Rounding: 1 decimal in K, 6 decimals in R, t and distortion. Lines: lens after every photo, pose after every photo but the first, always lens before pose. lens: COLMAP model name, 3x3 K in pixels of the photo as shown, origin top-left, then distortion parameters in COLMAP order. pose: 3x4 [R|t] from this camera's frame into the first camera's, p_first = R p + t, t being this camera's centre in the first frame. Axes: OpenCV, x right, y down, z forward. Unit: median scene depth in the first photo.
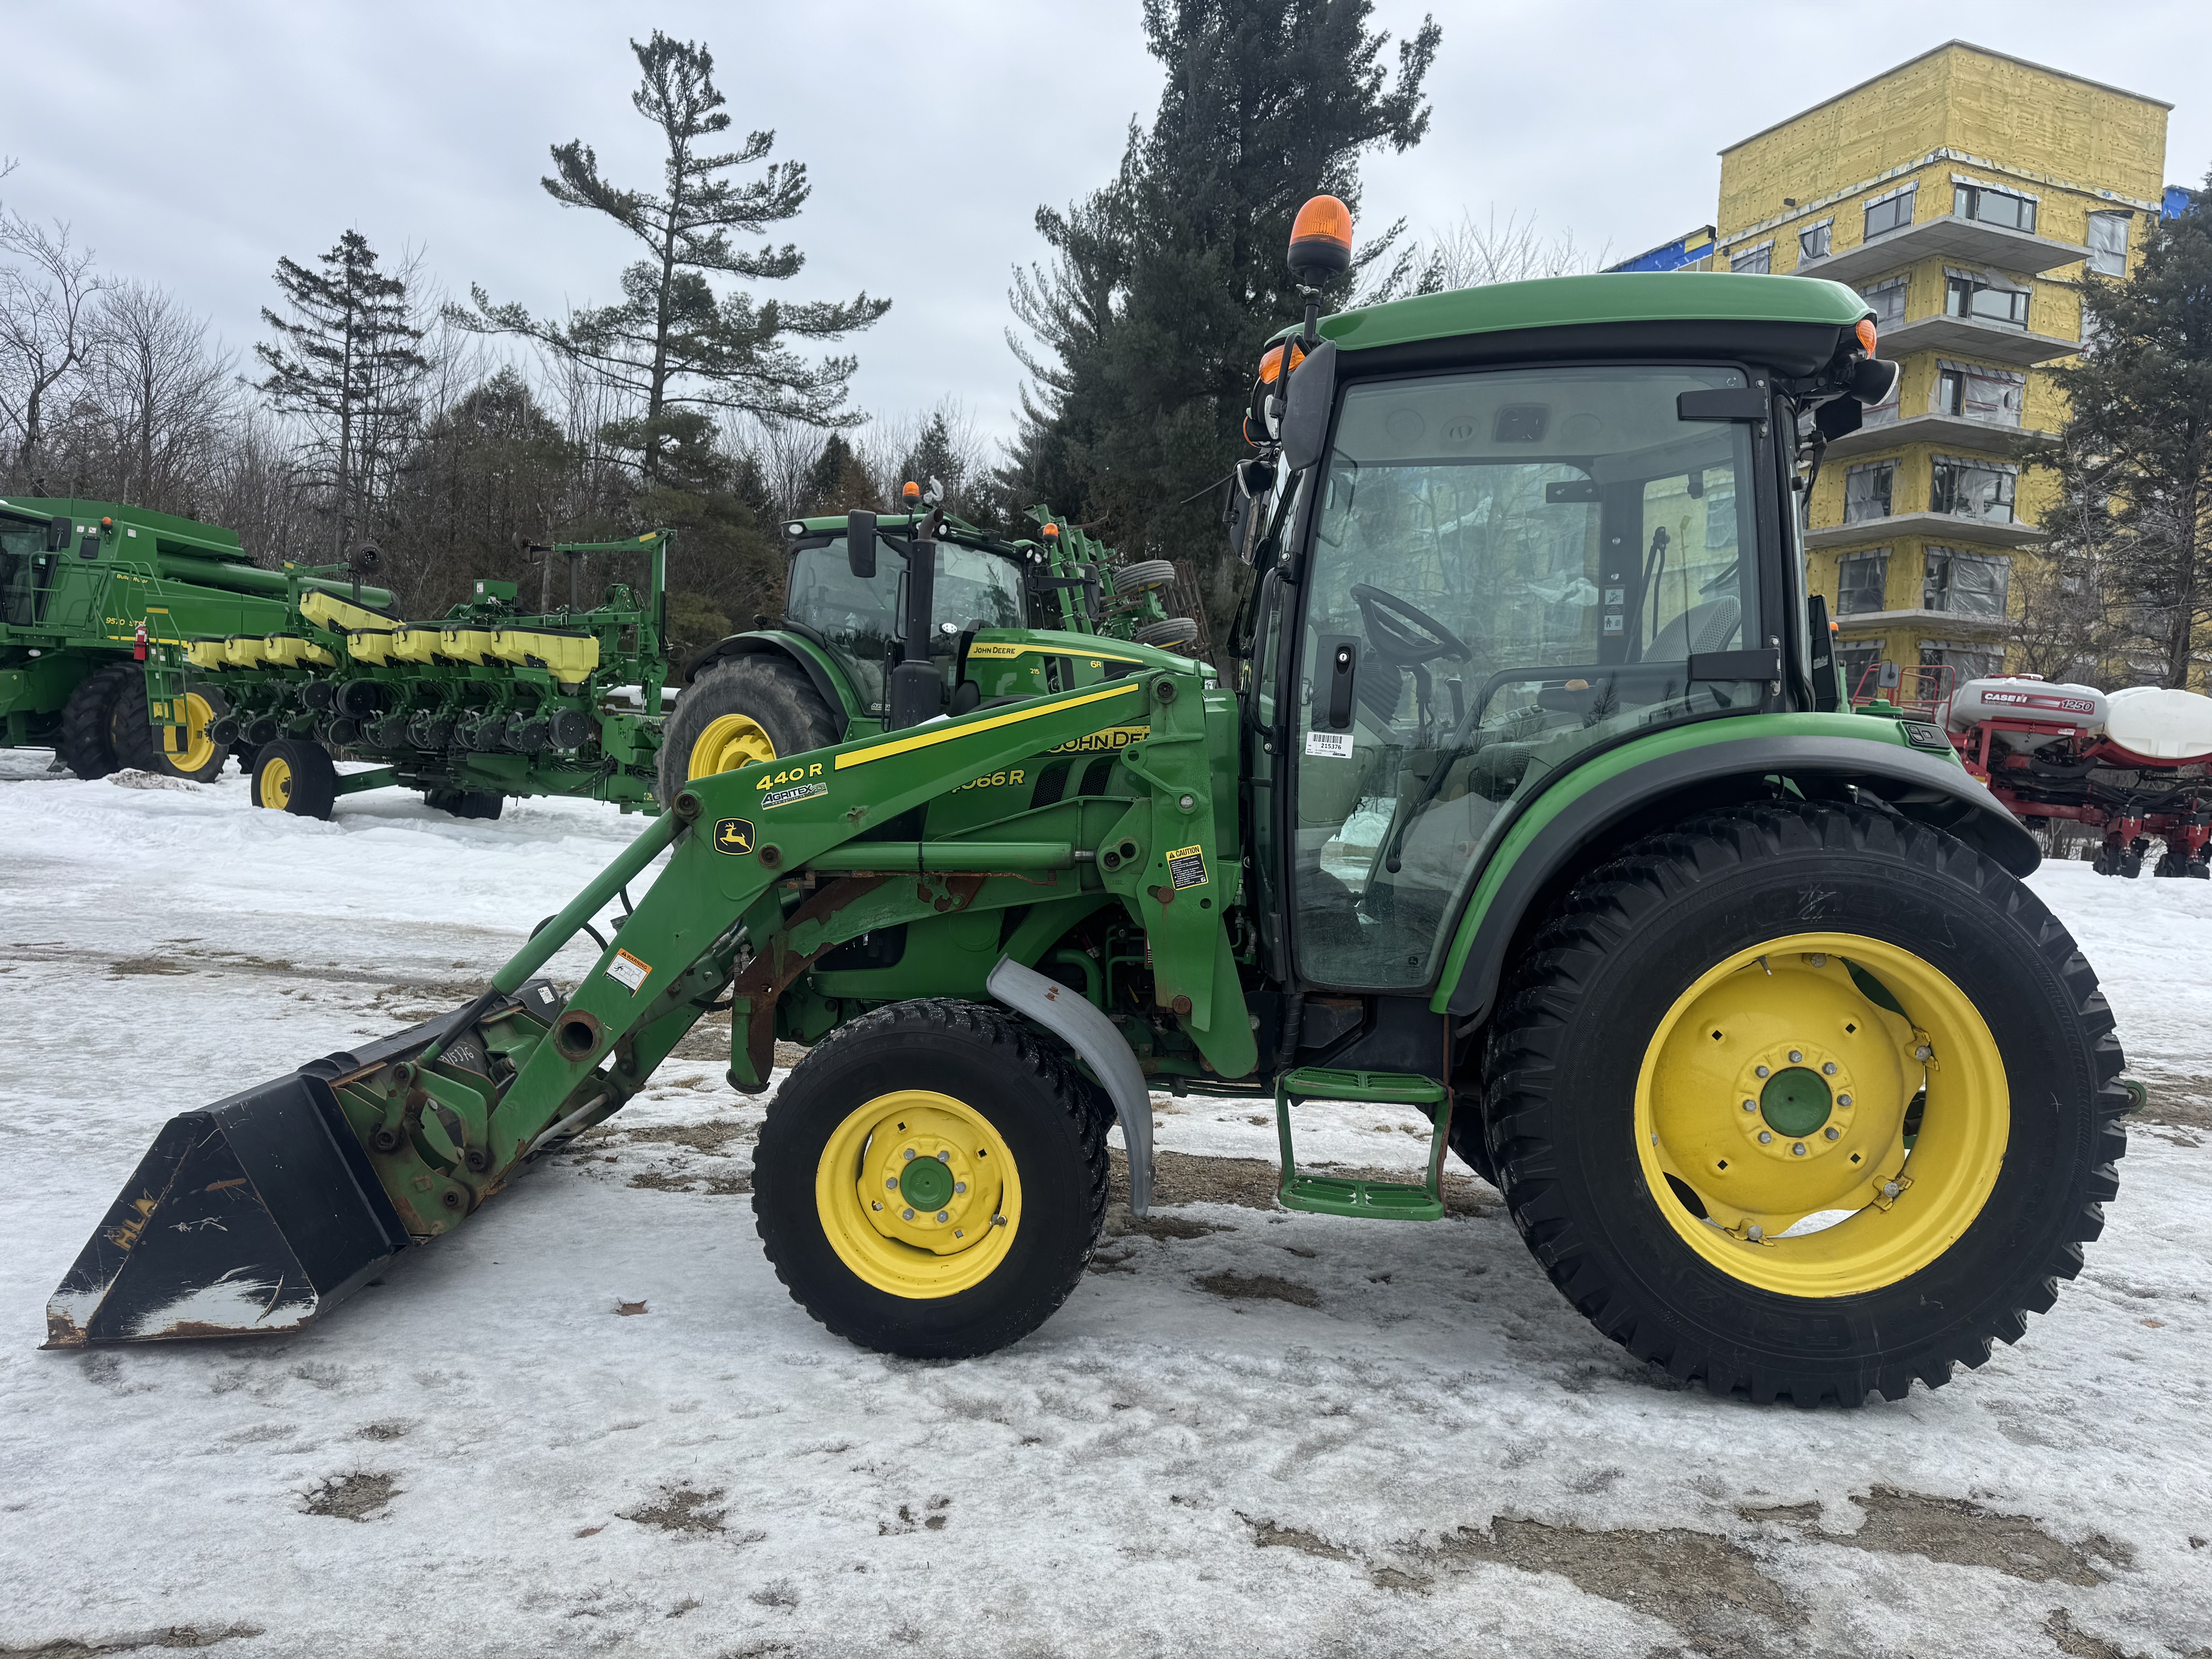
lens RADIAL K [[1564.1, 0, 1109.4], [0, 1564.1, 818.5], [0, 0, 1]] dist [0.050991, -0.059698]
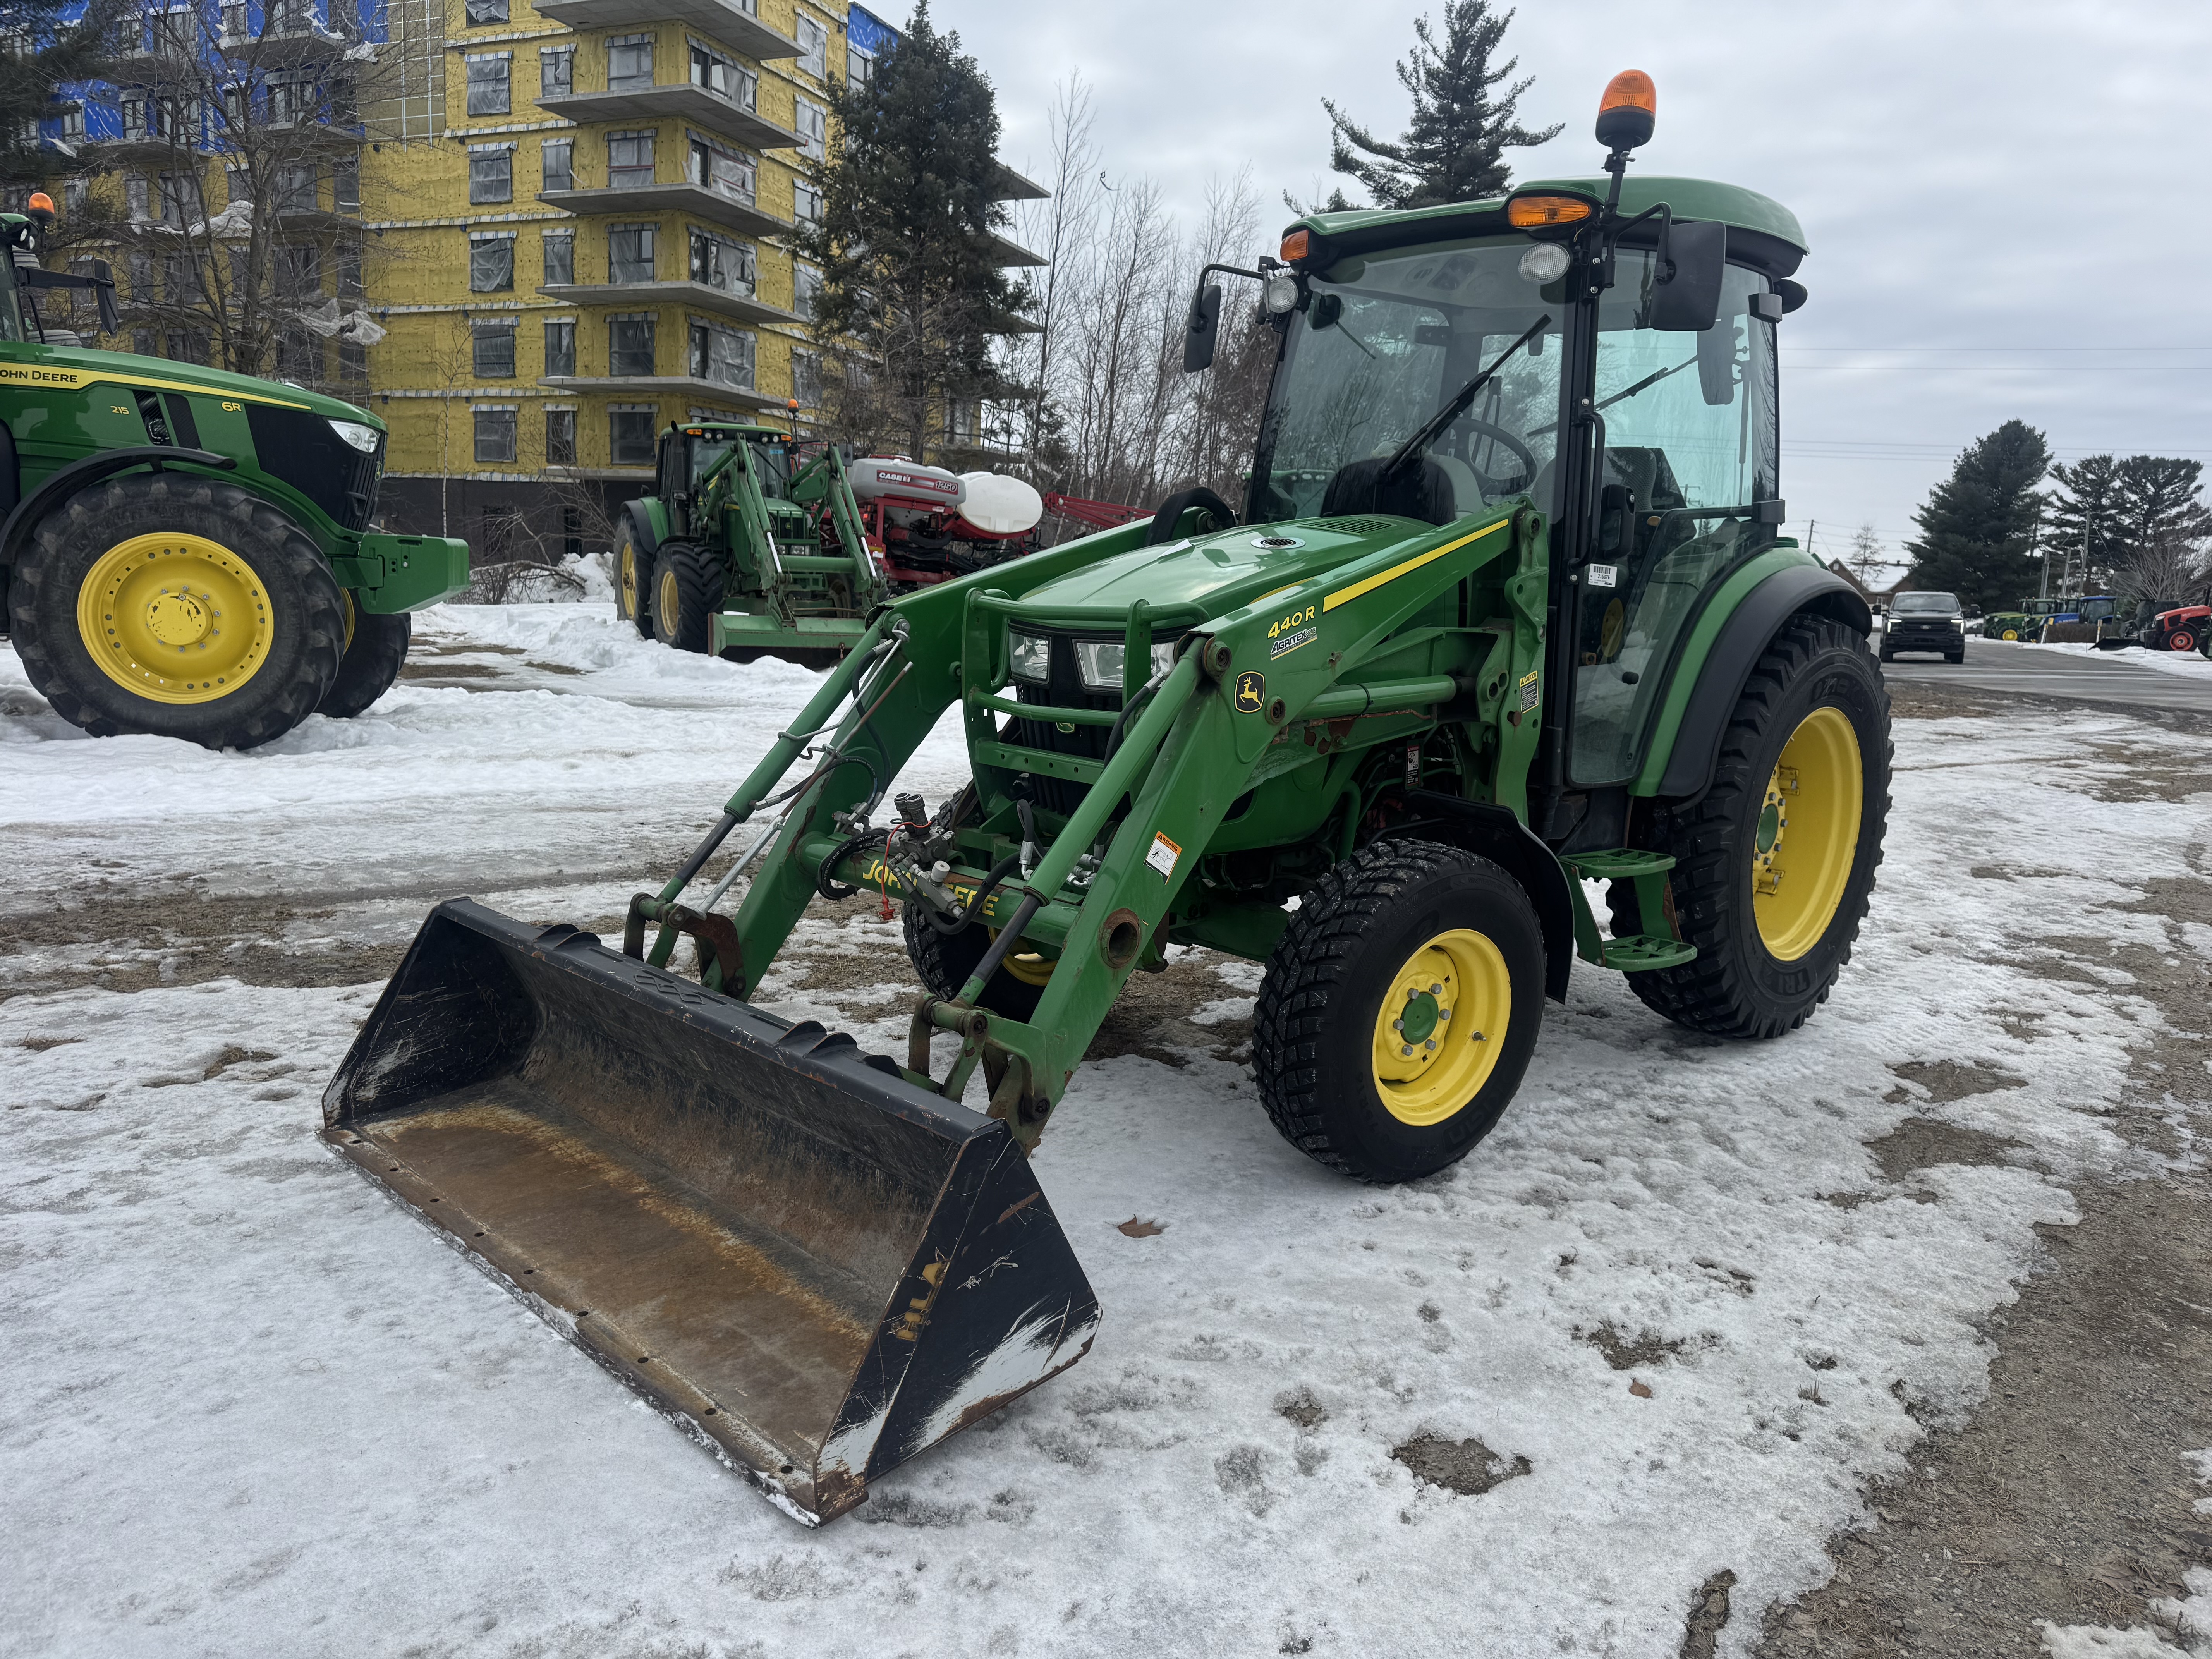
lens RADIAL K [[1546.9, 0, 1105.3], [0, 1546.9, 840.8], [0, 0, 1]] dist [0.129616, -0.225782]
pose [[0.689168, -0.132342, 0.712413, -0.940838], [0.009931, 0.984812, 0.173338, -0.058464], [-0.724533, -0.112384, 0.680016, 0.451947]]
